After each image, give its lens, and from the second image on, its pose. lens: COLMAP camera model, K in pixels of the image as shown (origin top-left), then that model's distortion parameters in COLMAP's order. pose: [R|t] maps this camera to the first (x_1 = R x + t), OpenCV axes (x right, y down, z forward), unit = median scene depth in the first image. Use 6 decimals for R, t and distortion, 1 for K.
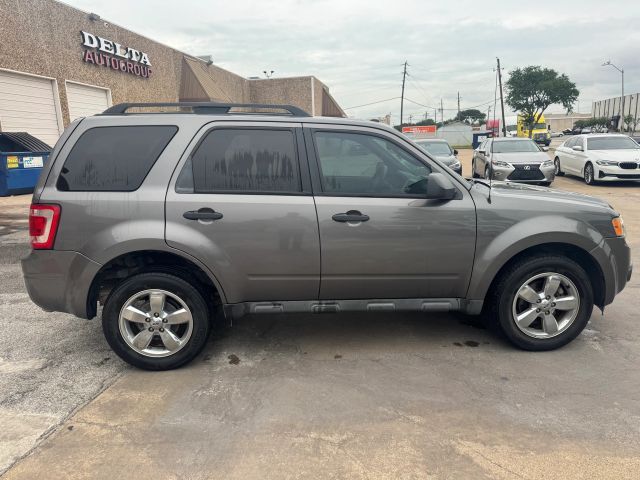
lens RADIAL K [[469.0, 0, 323.7], [0, 469.0, 239.9], [0, 0, 1]] dist [0.026666, -0.042151]
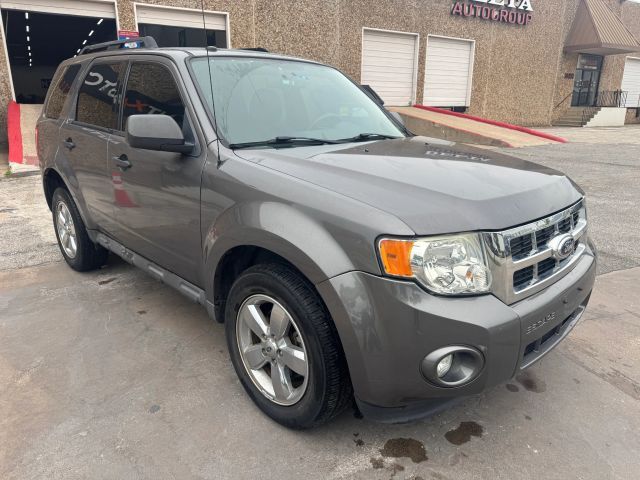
lens RADIAL K [[469.0, 0, 321.5], [0, 469.0, 239.0], [0, 0, 1]] dist [0.026666, -0.042151]
pose [[0.635230, 0.235410, -0.735571, 0.189116], [-0.172677, 0.971594, 0.161825, -0.022250], [0.752772, 0.024220, 0.657835, 0.132132]]
